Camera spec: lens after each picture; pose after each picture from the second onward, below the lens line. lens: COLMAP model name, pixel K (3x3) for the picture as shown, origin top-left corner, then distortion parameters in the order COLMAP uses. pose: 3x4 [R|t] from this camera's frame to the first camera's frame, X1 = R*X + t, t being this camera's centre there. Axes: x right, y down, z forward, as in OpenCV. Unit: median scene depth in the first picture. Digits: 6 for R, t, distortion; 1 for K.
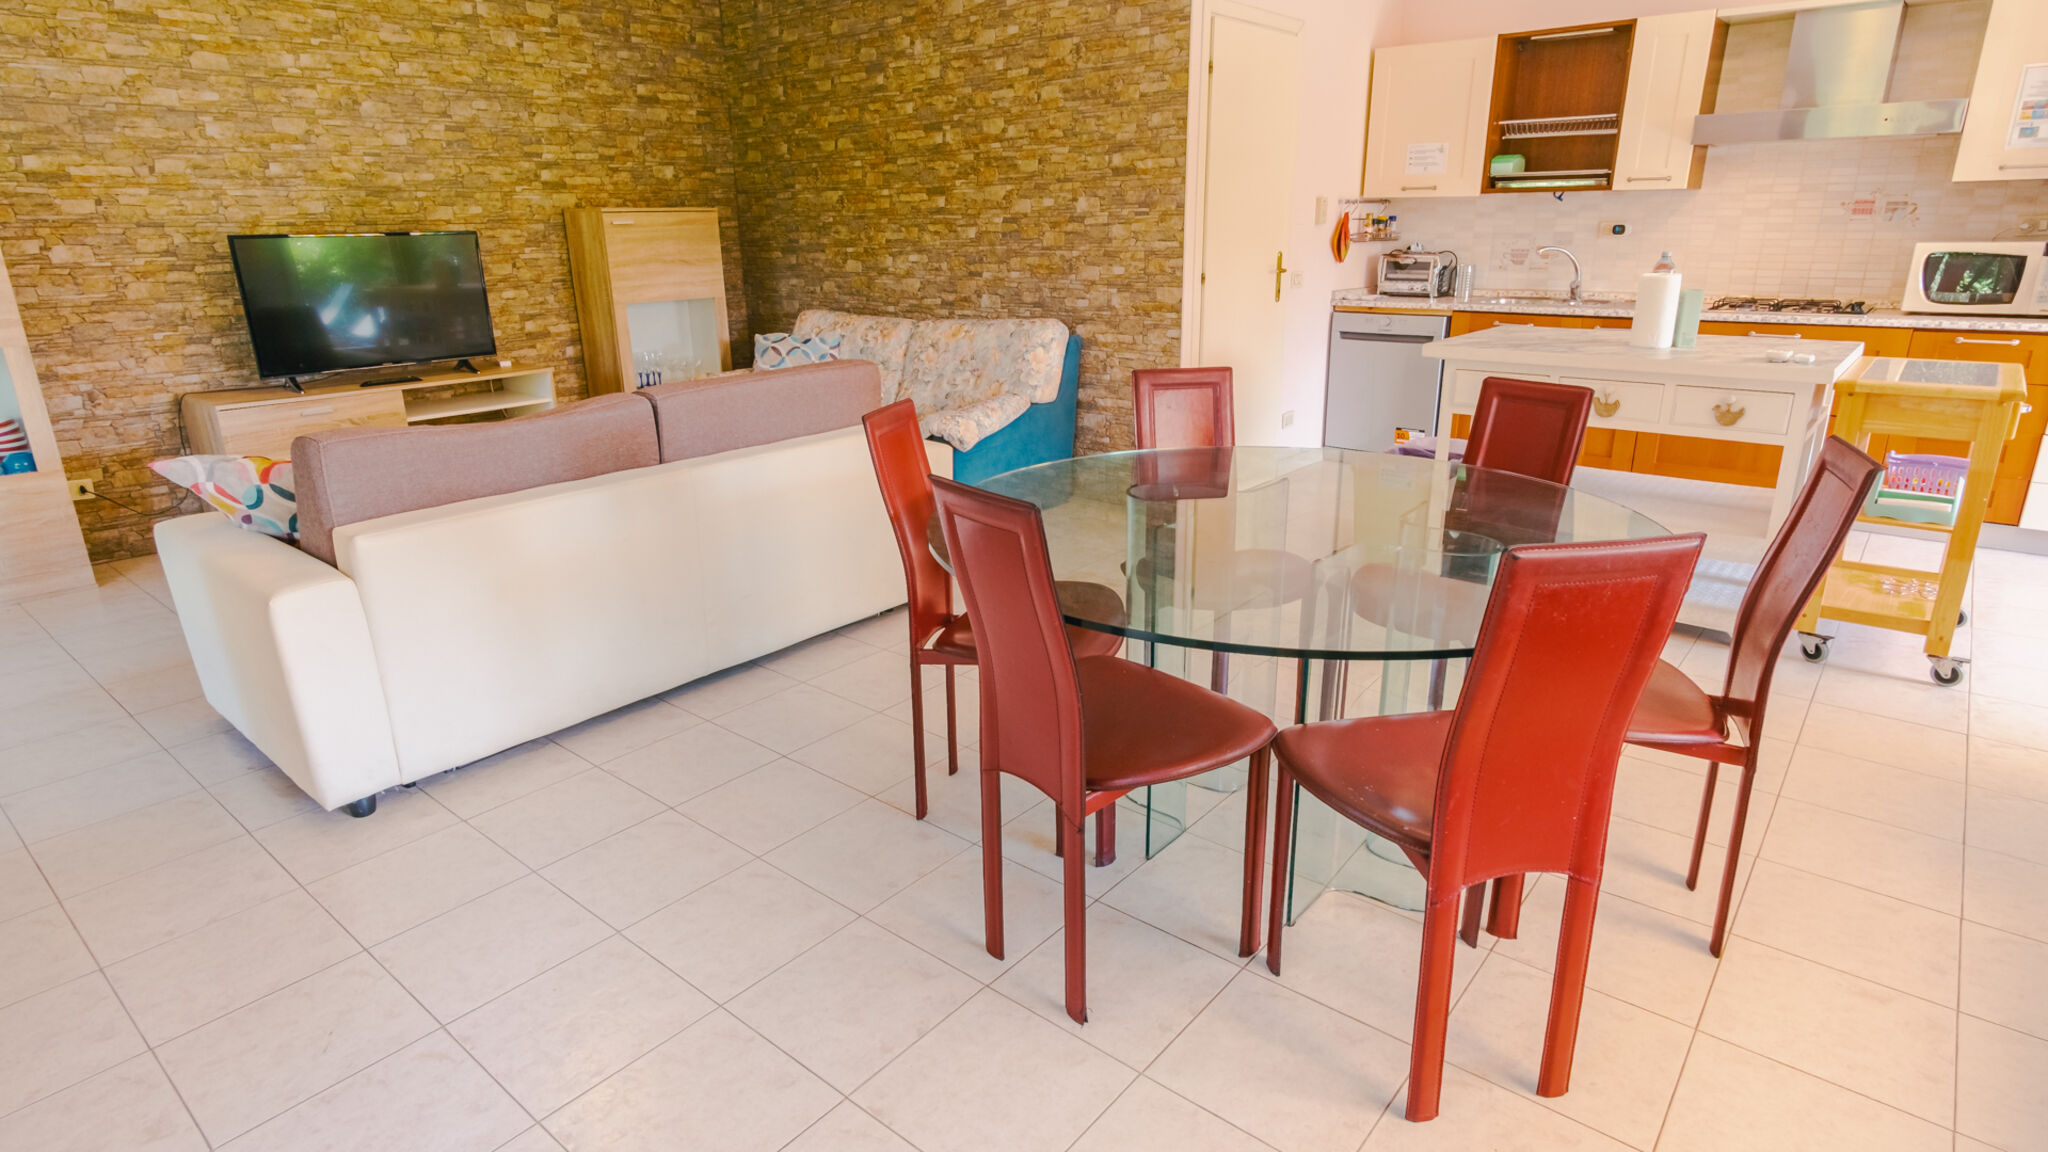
lens RADIAL K [[1085.8, 0, 1031.5], [0, 1085.8, 571.2], [0, 0, 1]] dist [0.007153, 0.001809]
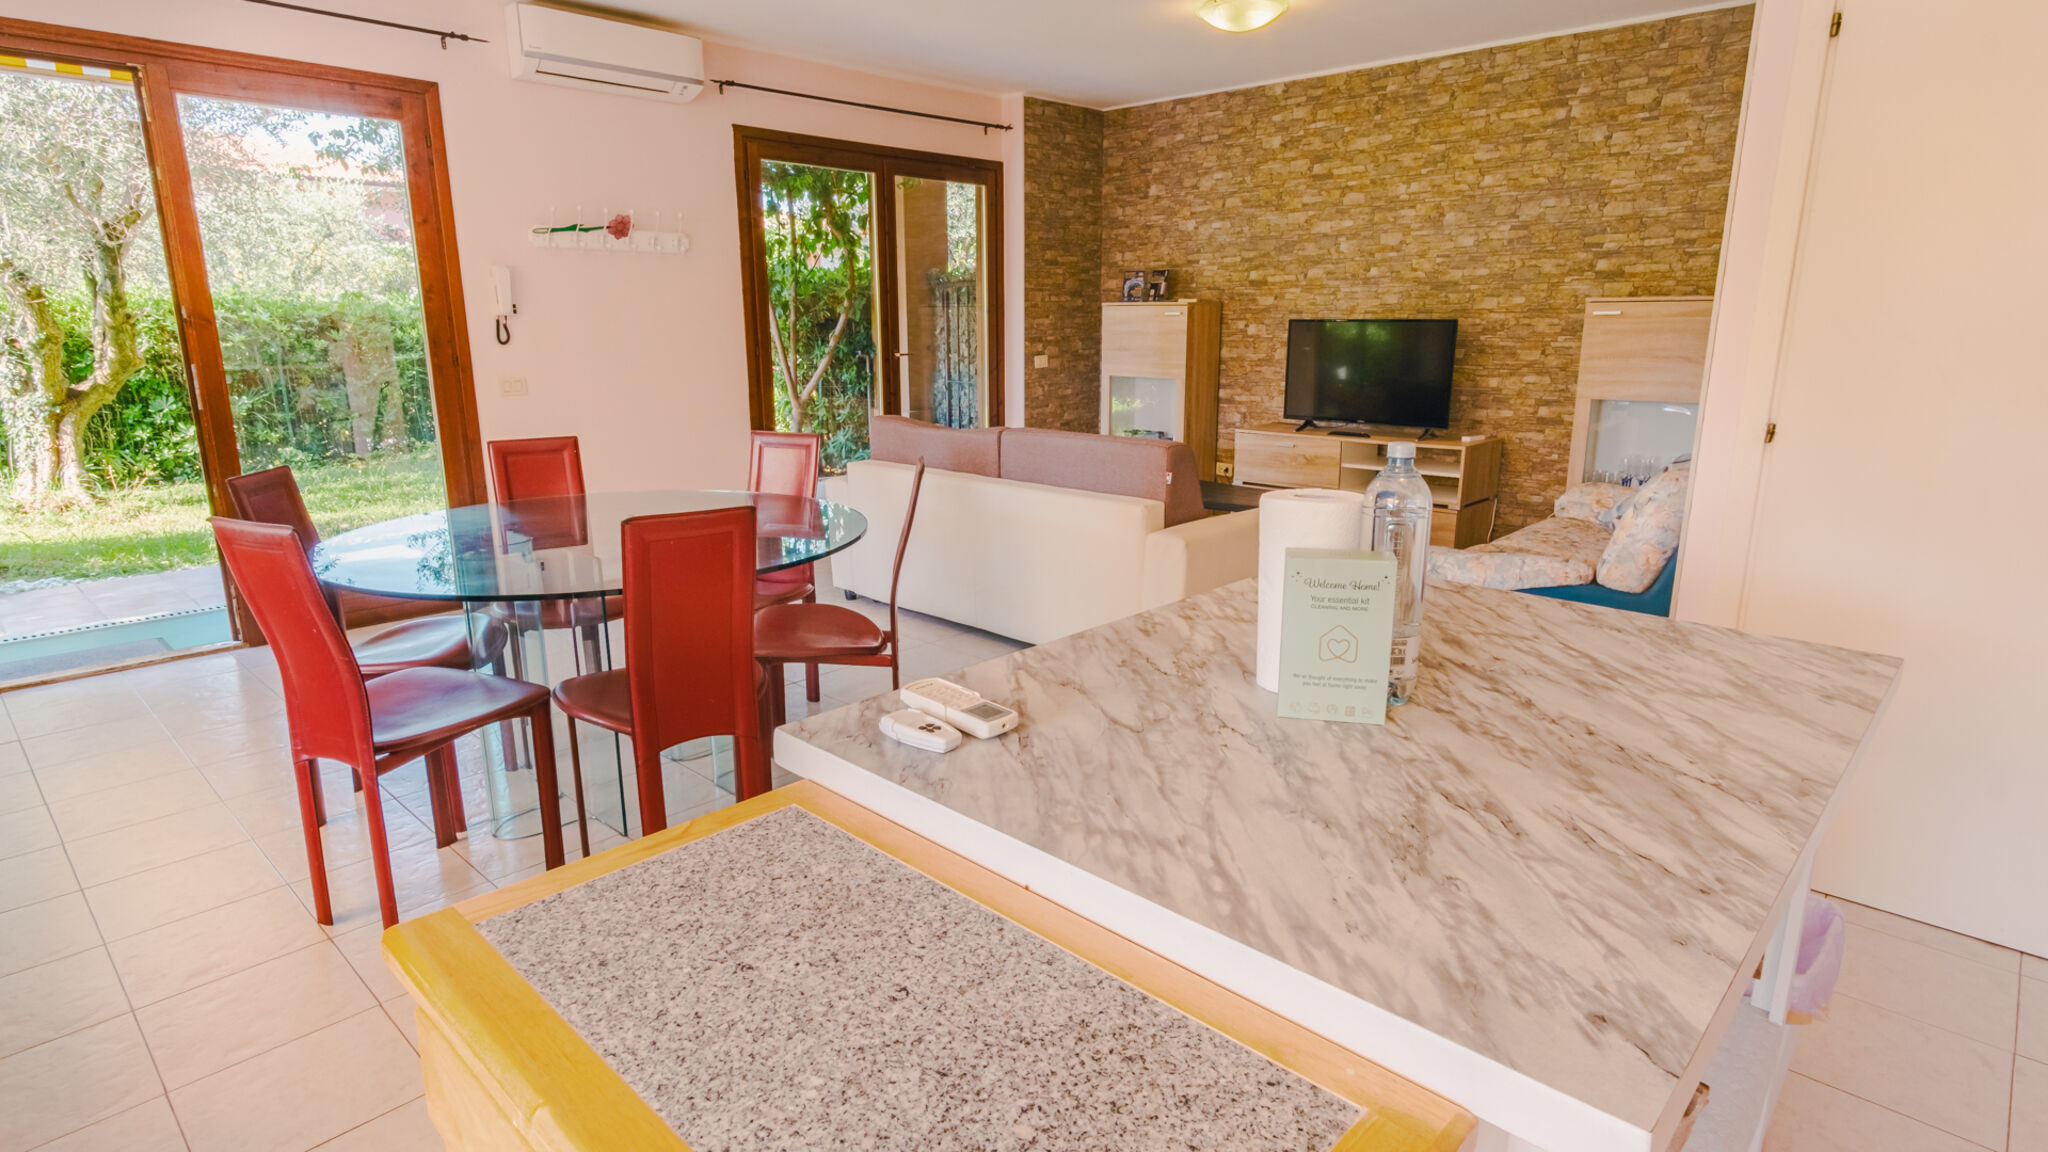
lens RADIAL K [[1085.8, 0, 1031.5], [0, 1085.8, 571.2], [0, 0, 1]] dist [0.007153, 0.001809]
pose [[-0.062014, 0.240785, -0.968595, 0.646048], [-0.308653, 0.918266, 0.248035, -0.211776], [0.949151, 0.314342, 0.017374, 0.632244]]
